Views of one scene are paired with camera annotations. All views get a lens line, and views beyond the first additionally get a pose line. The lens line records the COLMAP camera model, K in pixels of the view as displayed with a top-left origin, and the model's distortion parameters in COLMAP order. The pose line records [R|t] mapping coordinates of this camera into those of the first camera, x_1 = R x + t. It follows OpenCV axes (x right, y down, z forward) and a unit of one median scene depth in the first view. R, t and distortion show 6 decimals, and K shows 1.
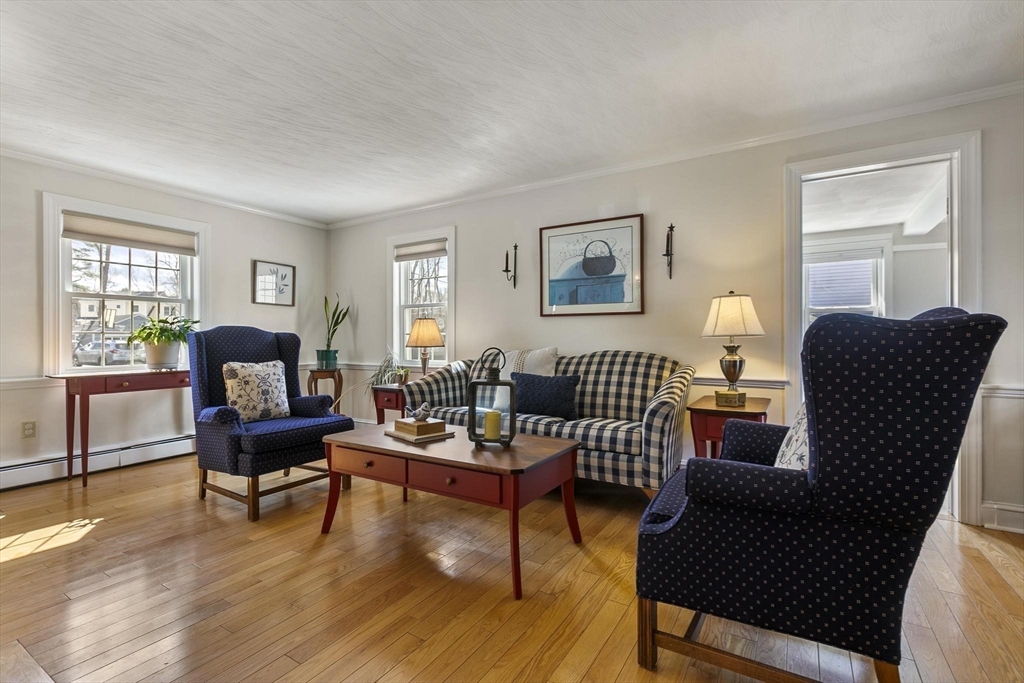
lens RADIAL K [[466.8, 0, 517.7], [0, 466.8, 344.0], [0, 0, 1]] dist [0.001695, 0.000052]
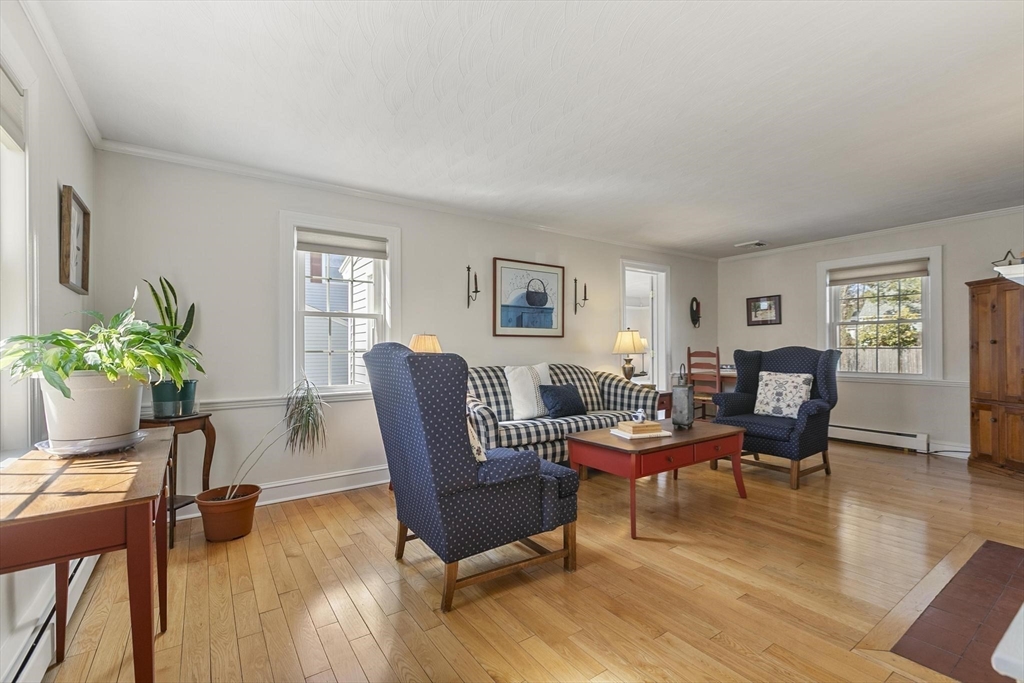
lens RADIAL K [[450.1, 0, 528.5], [0, 450.1, 351.2], [0, 0, 1]] dist [-0.003199, -0.000143]
pose [[0.392375, -0.008711, 0.919764, -0.963306], [0.011565, 0.999923, 0.004536, -0.028725], [-0.919733, 0.008857, 0.392445, 0.527849]]
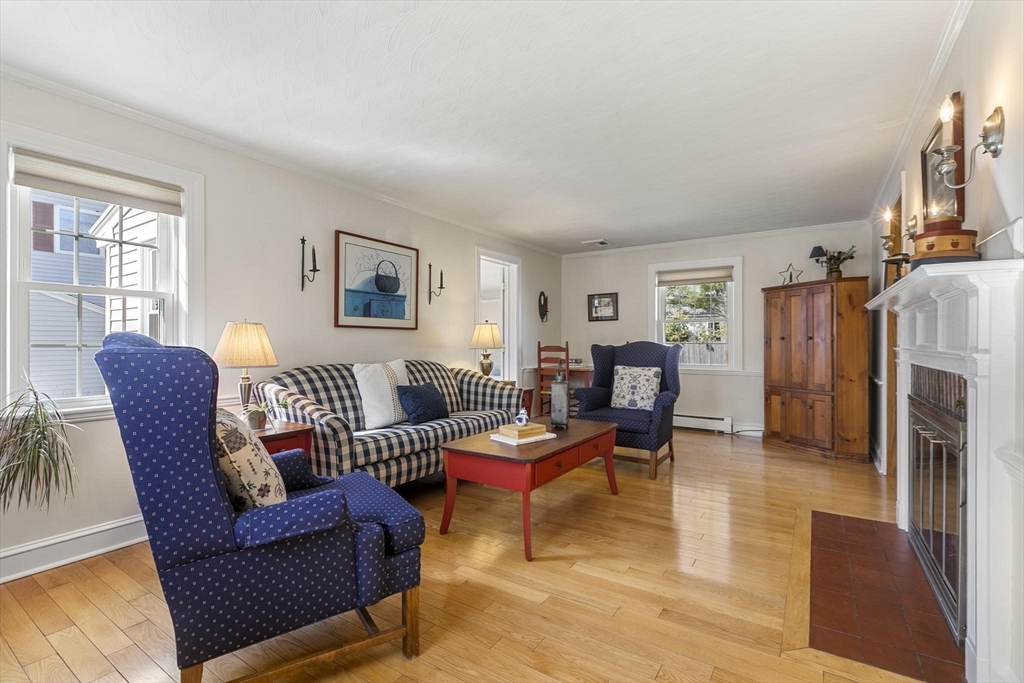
lens RADIAL K [[452.8, 0, 514.0], [0, 452.8, 345.1], [0, 0, 1]] dist [0.002063, -0.000166]
pose [[0.035720, -0.007780, 0.999332, -0.866792], [0.007437, 0.999944, 0.007519, -0.029347], [-0.999334, 0.007163, 0.035776, 0.656527]]
